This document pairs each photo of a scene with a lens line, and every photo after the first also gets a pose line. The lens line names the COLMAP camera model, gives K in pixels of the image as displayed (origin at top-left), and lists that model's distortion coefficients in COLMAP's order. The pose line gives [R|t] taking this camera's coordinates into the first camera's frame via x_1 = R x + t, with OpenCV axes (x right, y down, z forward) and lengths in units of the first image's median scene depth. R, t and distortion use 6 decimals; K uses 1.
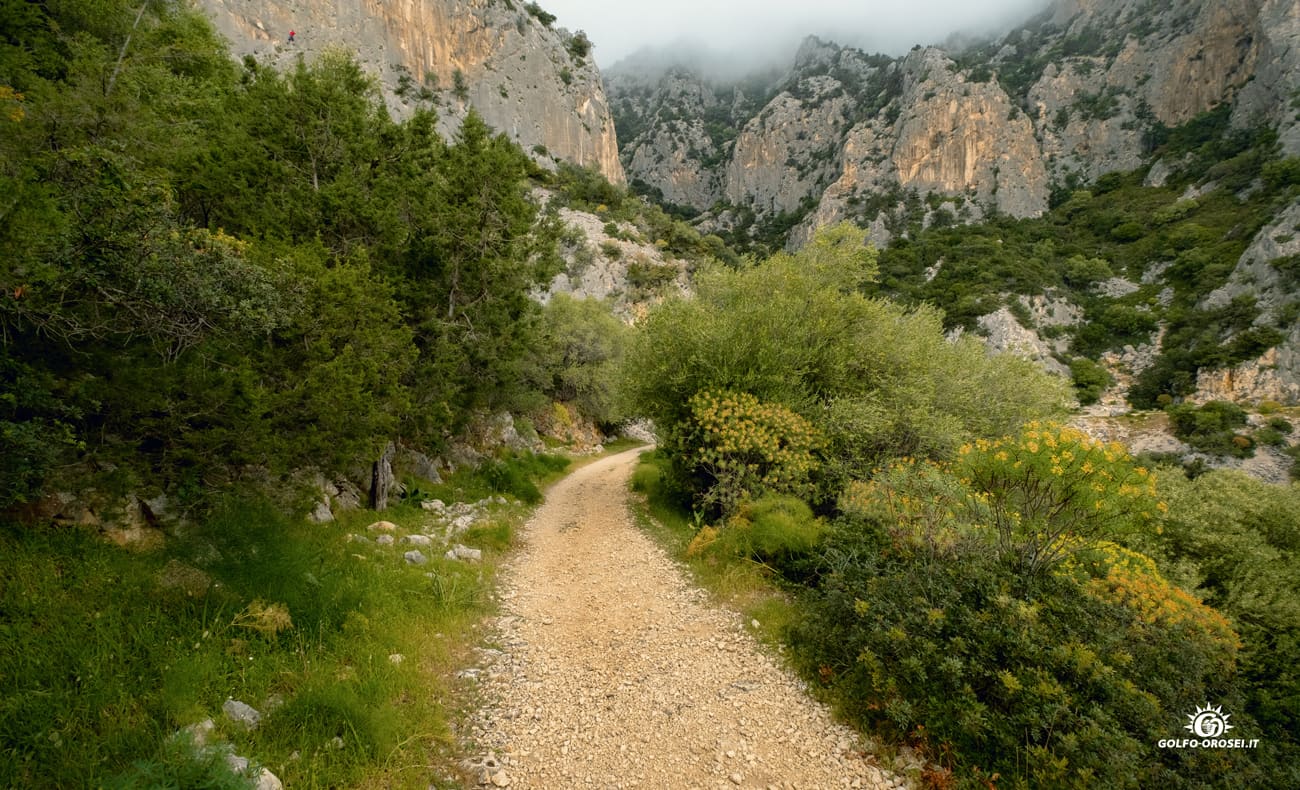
lens RADIAL K [[702.1, 0, 649.7], [0, 702.1, 442.1], [0, 0, 1]] dist [-0.003271, -0.001577]
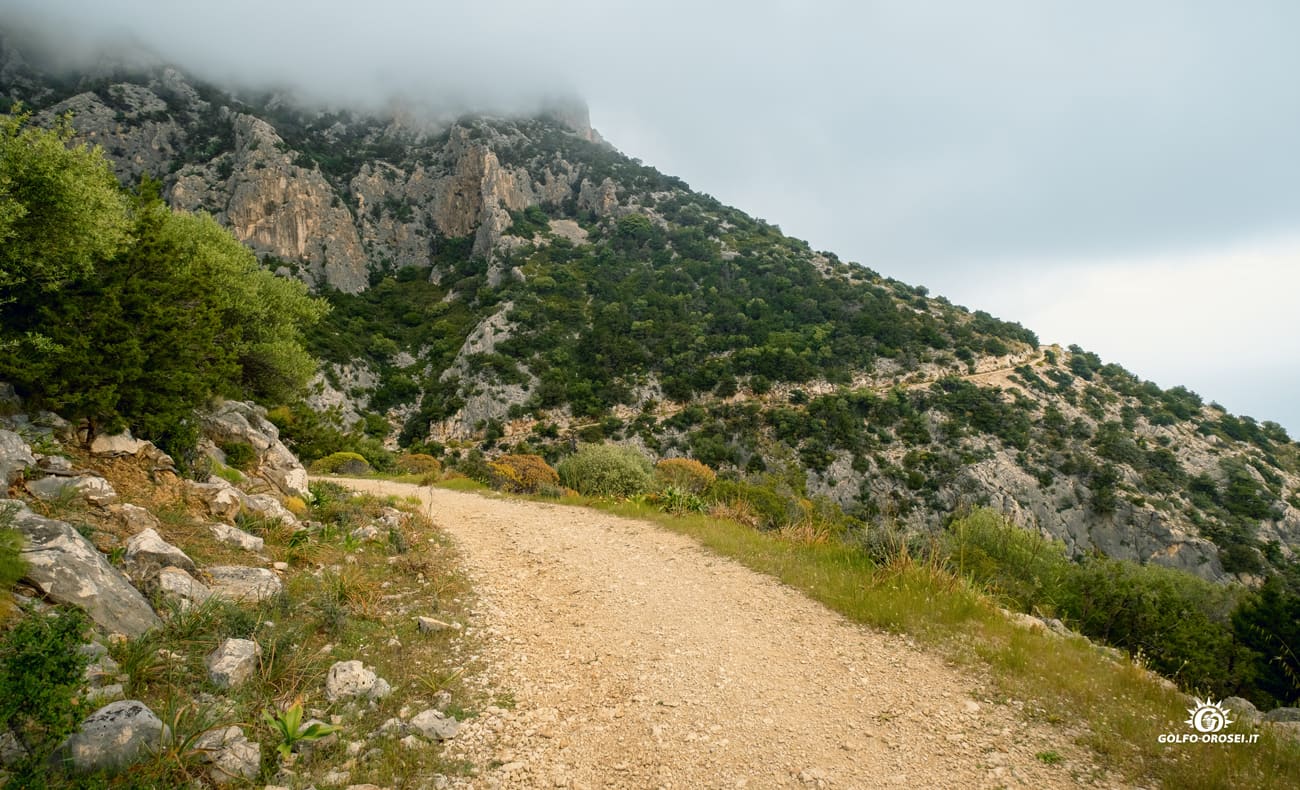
lens RADIAL K [[702.1, 0, 649.7], [0, 702.1, 442.1], [0, 0, 1]] dist [-0.003271, -0.001577]
pose [[0.665844, -0.047075, 0.744605, -0.031472], [0.089756, 0.995813, -0.017306, 0.005985], [-0.740673, 0.078355, 0.667281, -0.157793]]
